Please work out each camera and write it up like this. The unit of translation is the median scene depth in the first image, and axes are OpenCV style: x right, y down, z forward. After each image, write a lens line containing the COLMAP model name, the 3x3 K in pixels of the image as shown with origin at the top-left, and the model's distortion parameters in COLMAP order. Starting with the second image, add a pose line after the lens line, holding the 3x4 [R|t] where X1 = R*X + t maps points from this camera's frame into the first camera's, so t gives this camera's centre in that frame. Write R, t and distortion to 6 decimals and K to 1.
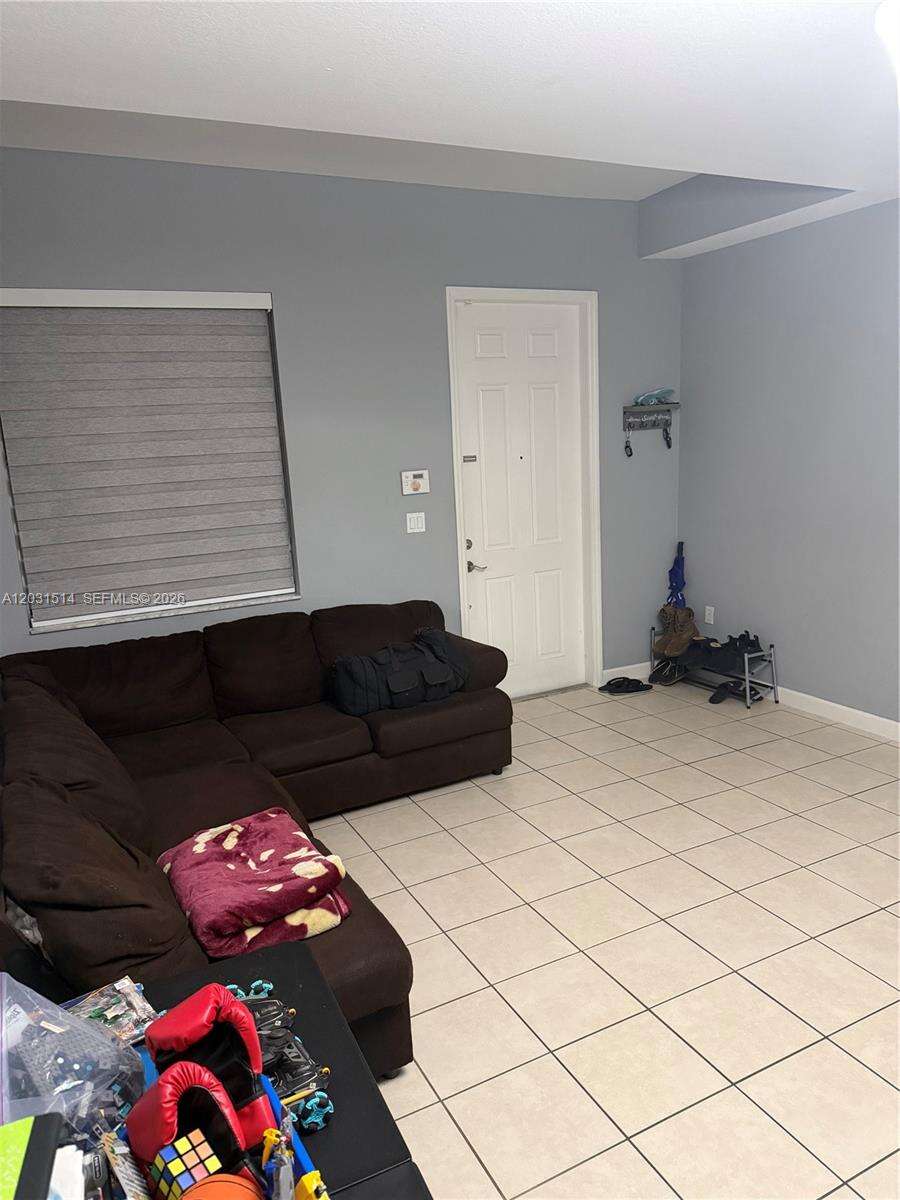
lens RADIAL K [[833.5, 0, 451.4], [0, 833.5, 620.6], [0, 0, 1]] dist [0.108297, -0.135657]
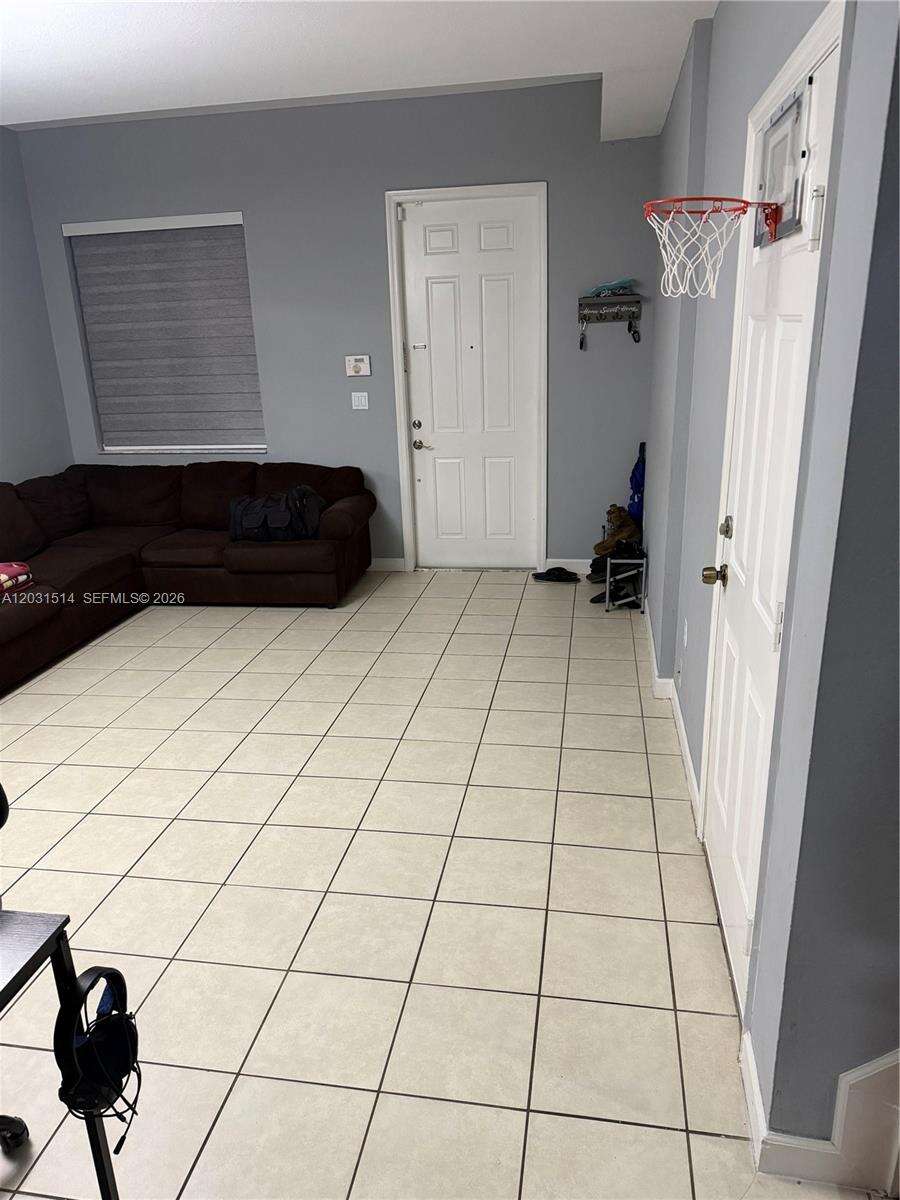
lens RADIAL K [[835.4, 0, 450.8], [0, 835.4, 614.1], [0, 0, 1]] dist [0.092769, -0.146060]
pose [[0.803635, 0.209412, -0.557062, 0.791334], [-0.135013, 0.975792, 0.172048, -0.042837], [0.579606, -0.063053, 0.812454, 0.074860]]
